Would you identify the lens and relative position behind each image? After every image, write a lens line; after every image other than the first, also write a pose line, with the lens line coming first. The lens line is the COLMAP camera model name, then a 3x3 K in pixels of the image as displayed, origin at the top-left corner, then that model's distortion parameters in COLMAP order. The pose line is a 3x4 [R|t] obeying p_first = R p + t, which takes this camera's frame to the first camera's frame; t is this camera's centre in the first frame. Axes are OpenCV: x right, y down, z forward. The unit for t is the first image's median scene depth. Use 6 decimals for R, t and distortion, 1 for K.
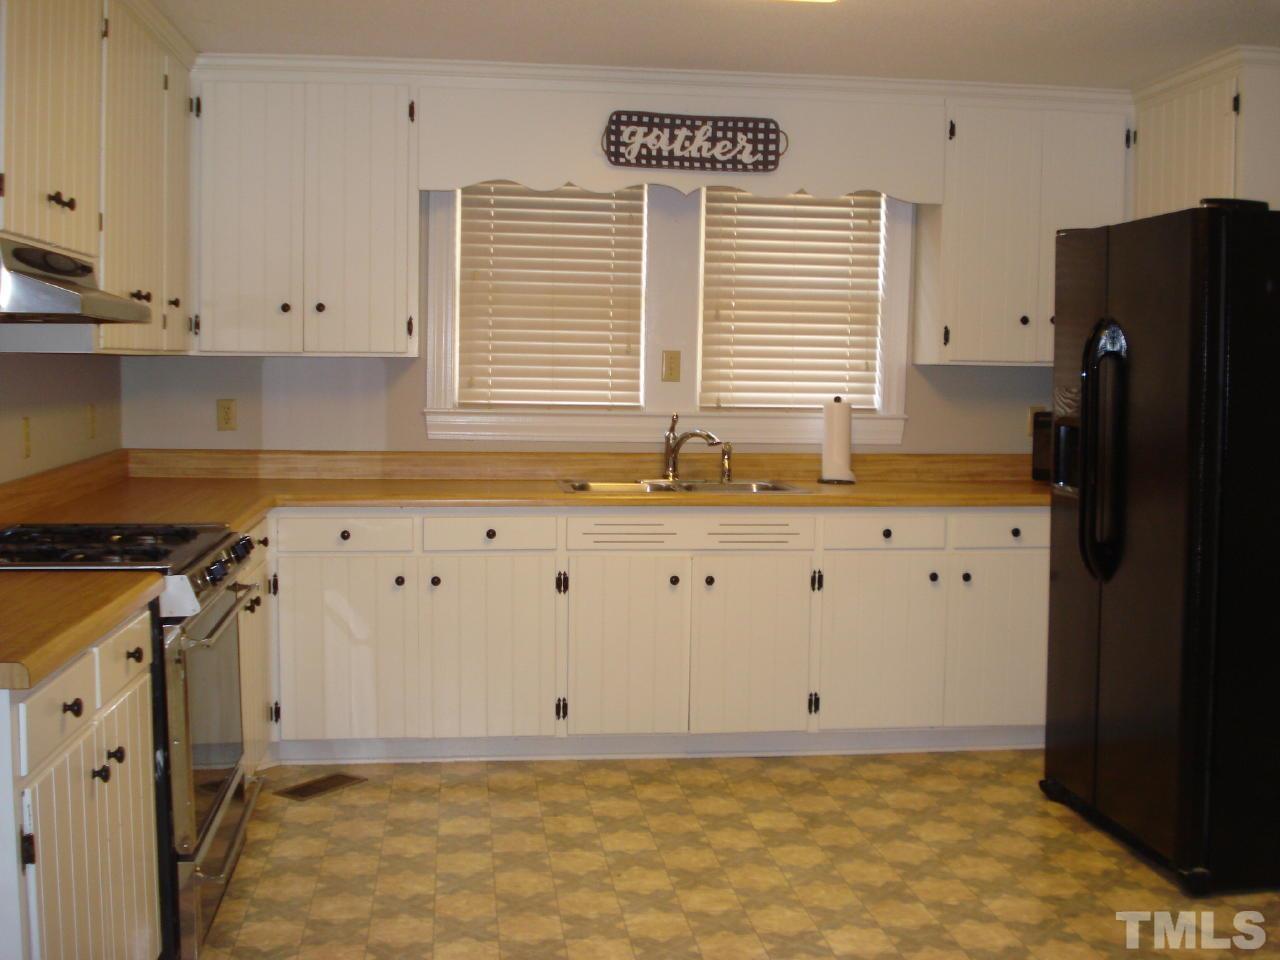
lens RADIAL K [[1448.6, 0, 640.0], [0, 1448.6, 480.0], [0, 0, 1]] dist [-0.112408, -0.001935]
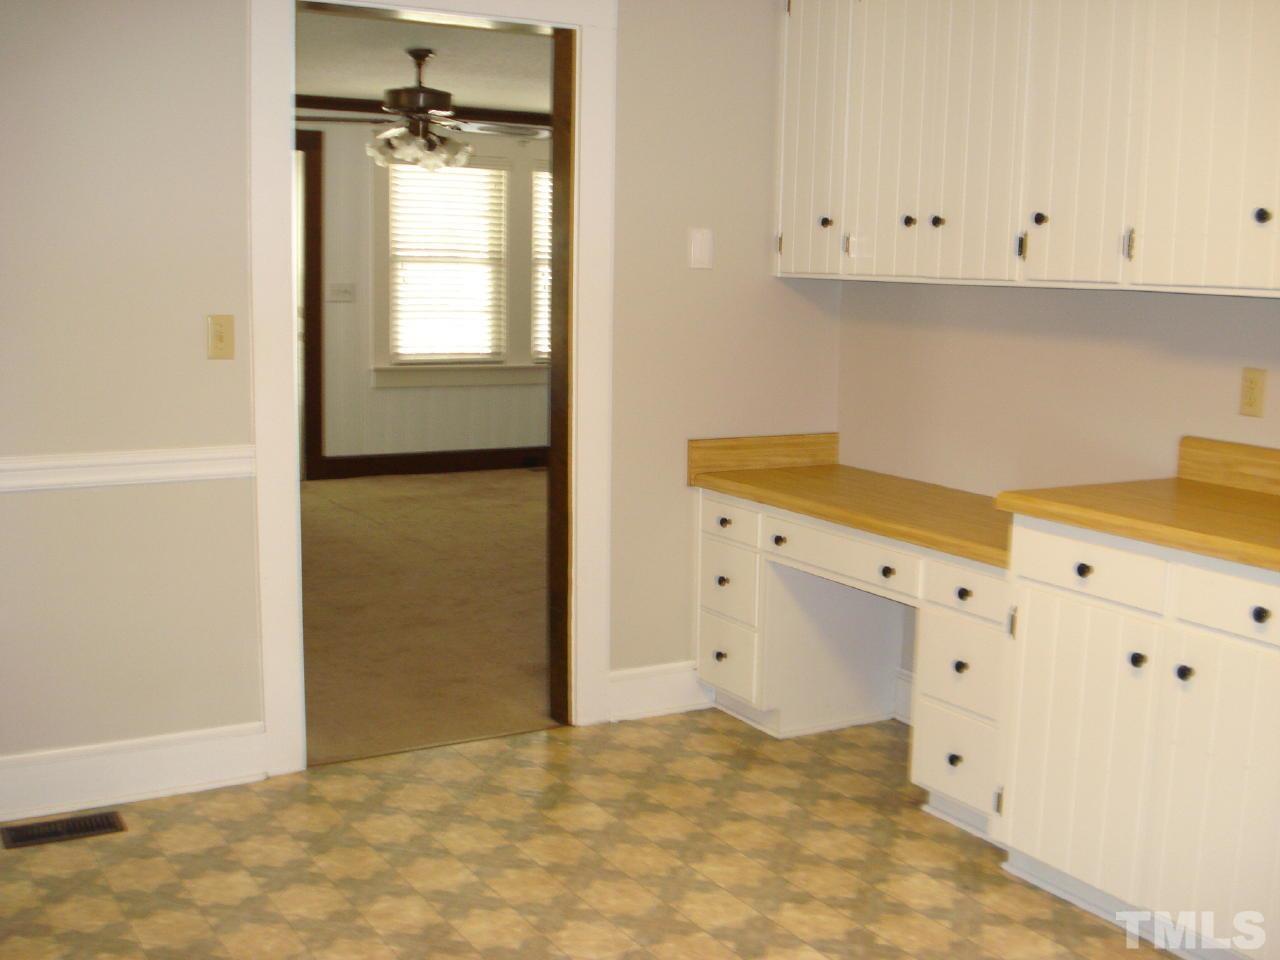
lens RADIAL K [[1448.6, 0, 640.0], [0, 1448.6, 480.0], [0, 0, 1]] dist [-0.112408, -0.001935]
pose [[-0.914398, 0.033459, -0.403431, 0.255920], [-0.060851, 0.973894, 0.218695, -0.157371], [0.400216, 0.224523, -0.888491, 1.783949]]
